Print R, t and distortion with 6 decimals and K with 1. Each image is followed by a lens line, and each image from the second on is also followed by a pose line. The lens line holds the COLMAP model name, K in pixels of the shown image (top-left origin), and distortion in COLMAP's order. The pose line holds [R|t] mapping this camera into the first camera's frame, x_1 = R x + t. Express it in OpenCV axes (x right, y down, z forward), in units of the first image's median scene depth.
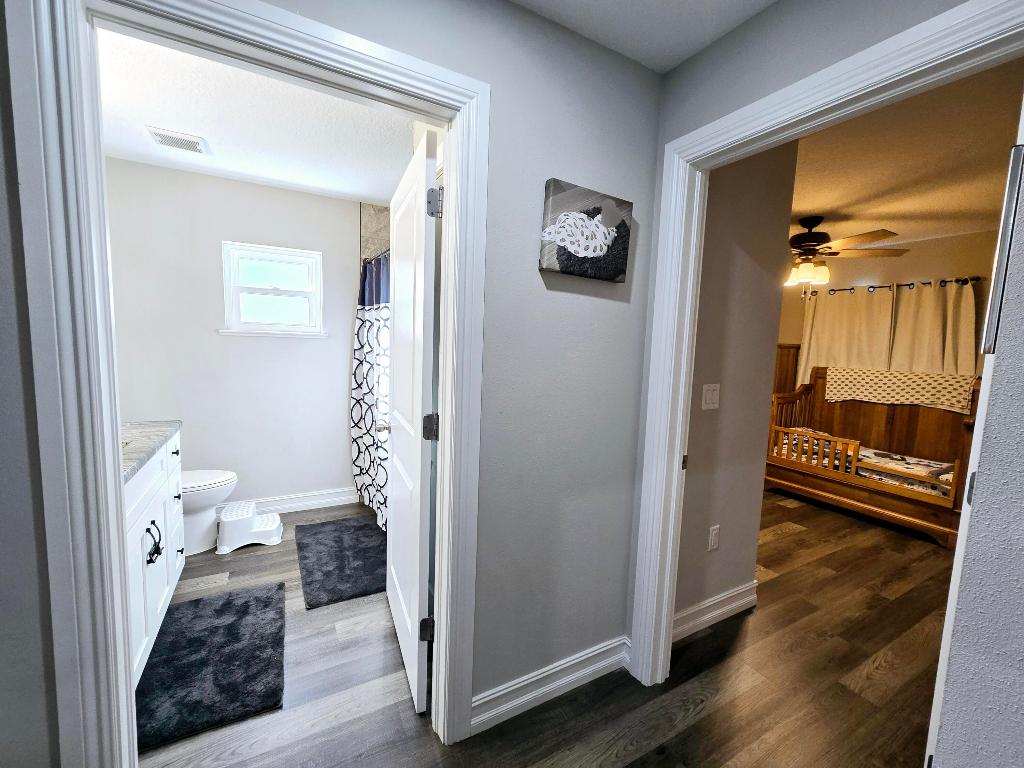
lens RADIAL K [[419.0, 0, 512.0], [0, 419.0, 384.0], [0, 0, 1]] dist [0.000321, 0.000253]
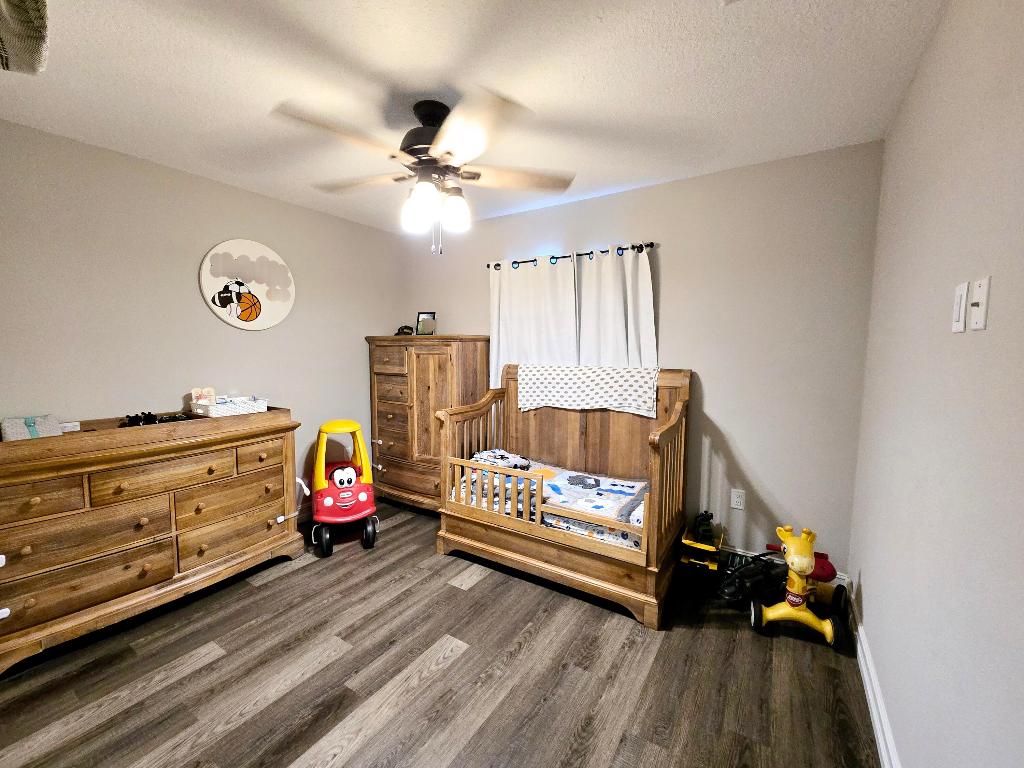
lens RADIAL K [[419.0, 0, 512.0], [0, 419.0, 384.0], [0, 0, 1]] dist [0.000321, 0.000253]
pose [[0.881677, -0.072292, 0.466283, 0.451936], [0.075780, 0.997061, 0.011295, -0.017245], [-0.465729, 0.025376, 0.884563, 0.395464]]
